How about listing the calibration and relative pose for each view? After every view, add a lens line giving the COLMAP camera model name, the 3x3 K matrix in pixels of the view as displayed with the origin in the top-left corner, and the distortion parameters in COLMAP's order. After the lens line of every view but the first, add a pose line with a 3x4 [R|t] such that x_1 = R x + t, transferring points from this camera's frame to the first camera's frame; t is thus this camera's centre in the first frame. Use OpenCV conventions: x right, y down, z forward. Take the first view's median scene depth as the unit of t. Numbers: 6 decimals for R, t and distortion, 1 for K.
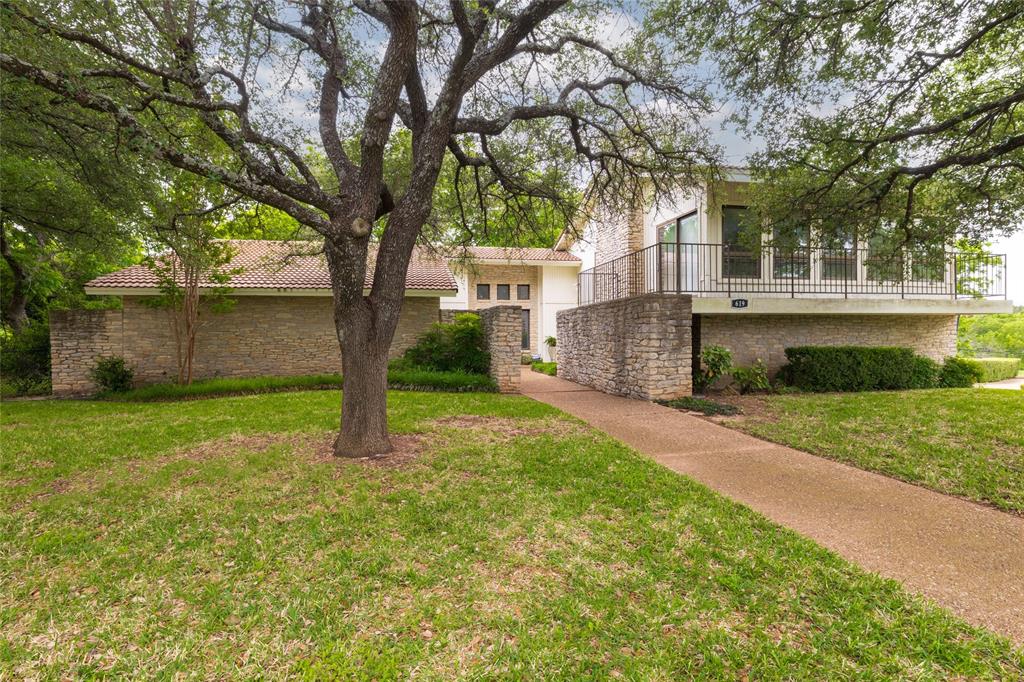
lens RADIAL K [[504.8, 0, 505.6], [0, 504.8, 335.4], [0, 0, 1]] dist [-0.022570, 0.000050]
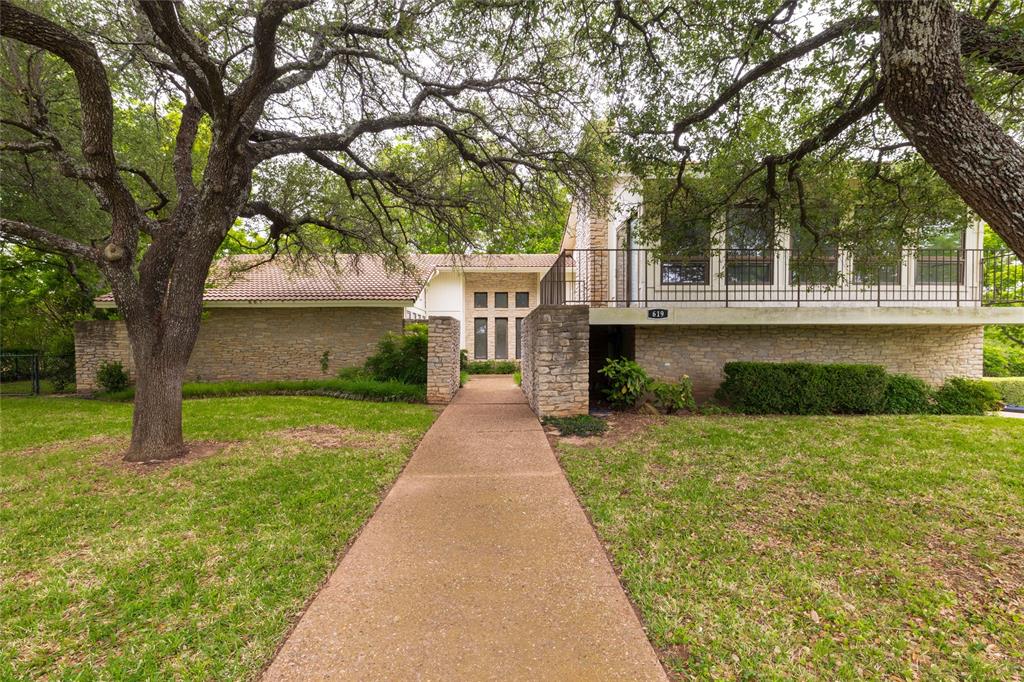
lens RADIAL K [[504.8, 0, 500.7], [0, 504.8, 349.8], [0, 0, 1]] dist [-0.022570, 0.000050]
pose [[0.980436, 0.009895, -0.196591, 0.323847], [-0.006336, 0.999805, 0.018728, -0.011938], [0.196738, -0.017116, 0.980307, 0.043719]]
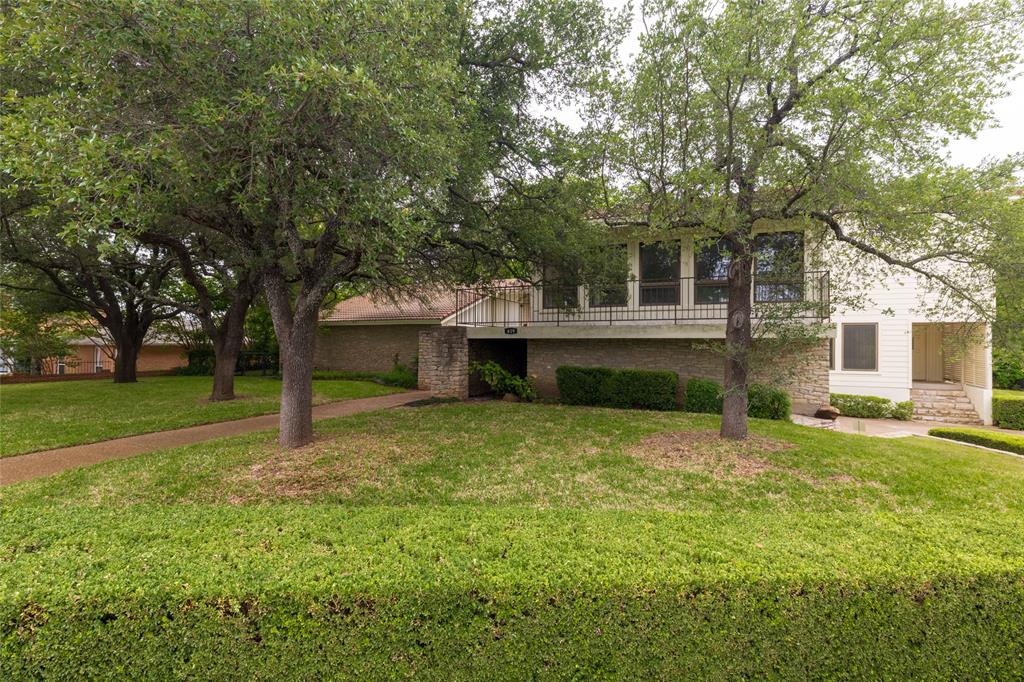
lens RADIAL K [[504.8, 0, 510.5], [0, 504.8, 341.6], [0, 0, 1]] dist [-0.022570, 0.000050]
pose [[0.793592, 0.009629, -0.608374, 1.117310], [-0.012815, 0.999917, -0.000891, -0.030716], [0.608316, 0.008503, 0.793650, -0.039383]]
